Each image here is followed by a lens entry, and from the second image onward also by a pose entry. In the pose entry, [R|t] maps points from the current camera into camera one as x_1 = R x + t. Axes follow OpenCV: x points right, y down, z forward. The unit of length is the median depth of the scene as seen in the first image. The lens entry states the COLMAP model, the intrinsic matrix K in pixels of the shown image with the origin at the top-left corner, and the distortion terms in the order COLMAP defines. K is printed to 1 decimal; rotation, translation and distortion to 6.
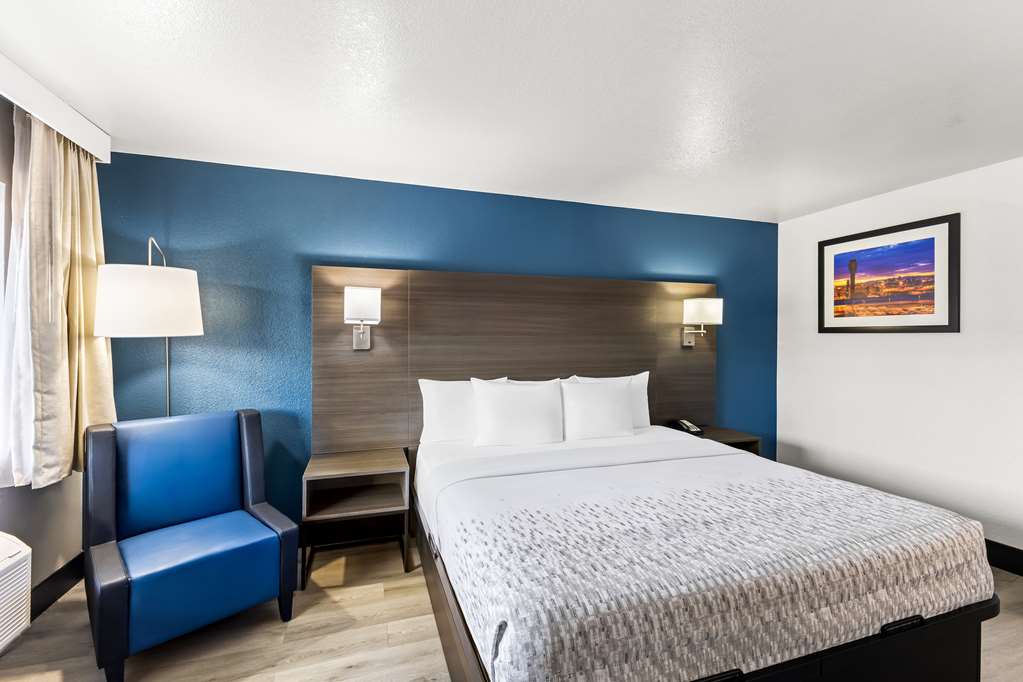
lens RADIAL K [[426.6, 0, 507.0], [0, 426.6, 342.9], [0, 0, 1]] dist [-0.001636, -0.000439]
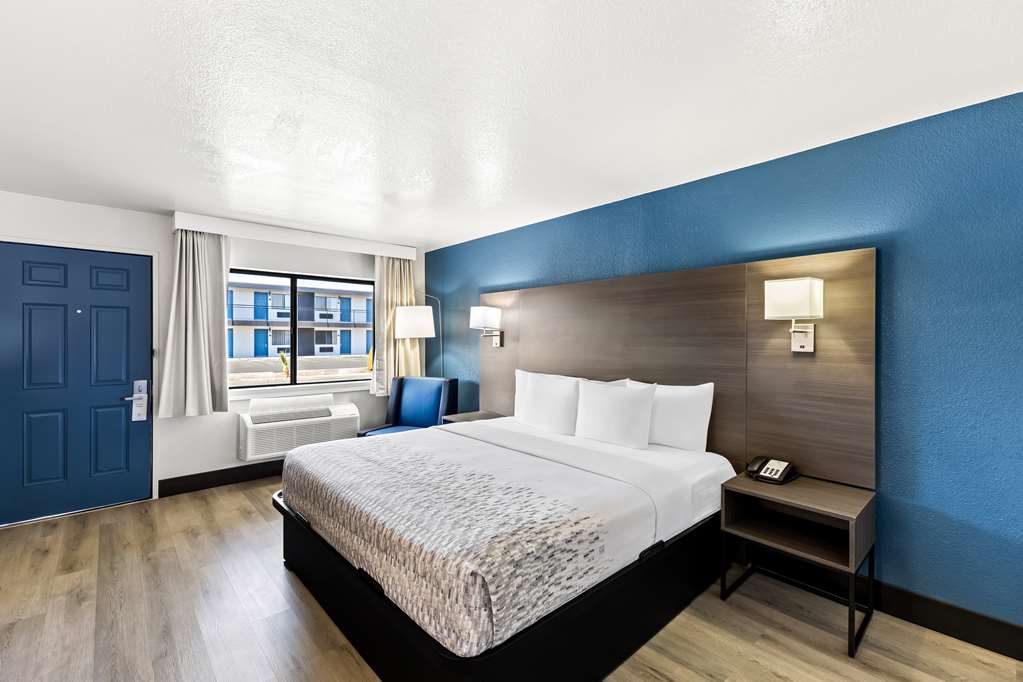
lens RADIAL K [[451.3, 0, 508.5], [0, 451.3, 337.7], [0, 0, 1]] dist [-0.000604, -0.000032]
pose [[0.432307, -0.002671, -0.901722, 1.395441], [-0.019686, 0.999729, -0.012399, 0.004769], [0.901511, 0.023112, 0.432138, 0.505392]]
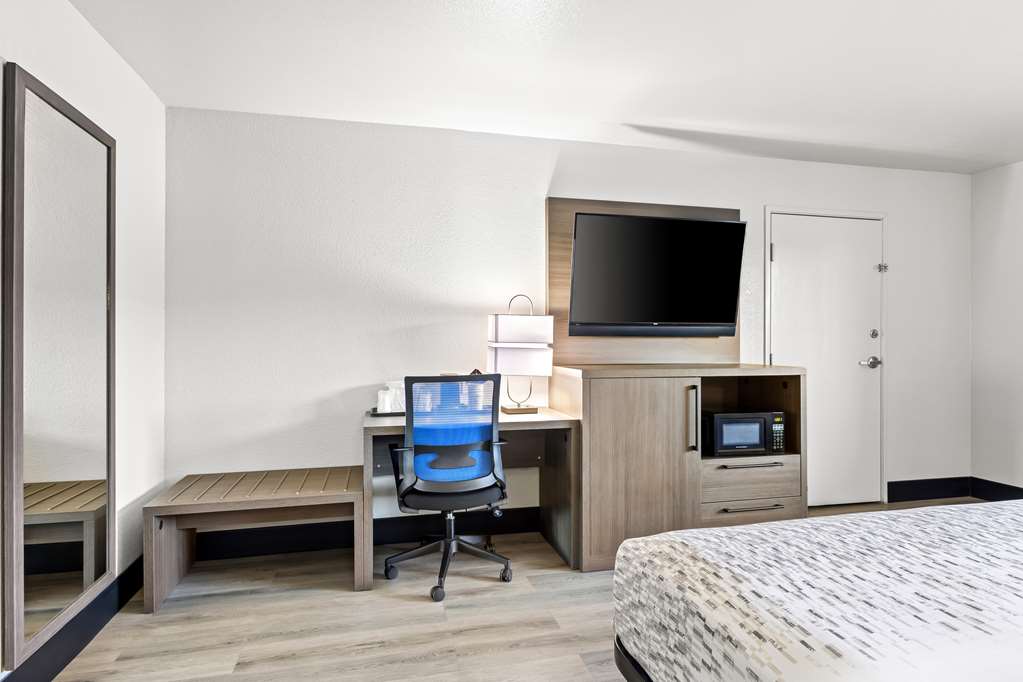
lens RADIAL K [[575.1, 0, 512.1], [0, 575.1, 340.6], [0, 0, 1]] dist [0.001516, 0.000213]
pose [[-0.998256, -0.004831, 0.058830, 0.695777], [-0.003802, 0.999838, 0.017593, 0.107674], [-0.058905, 0.017339, -0.998113, 1.805122]]
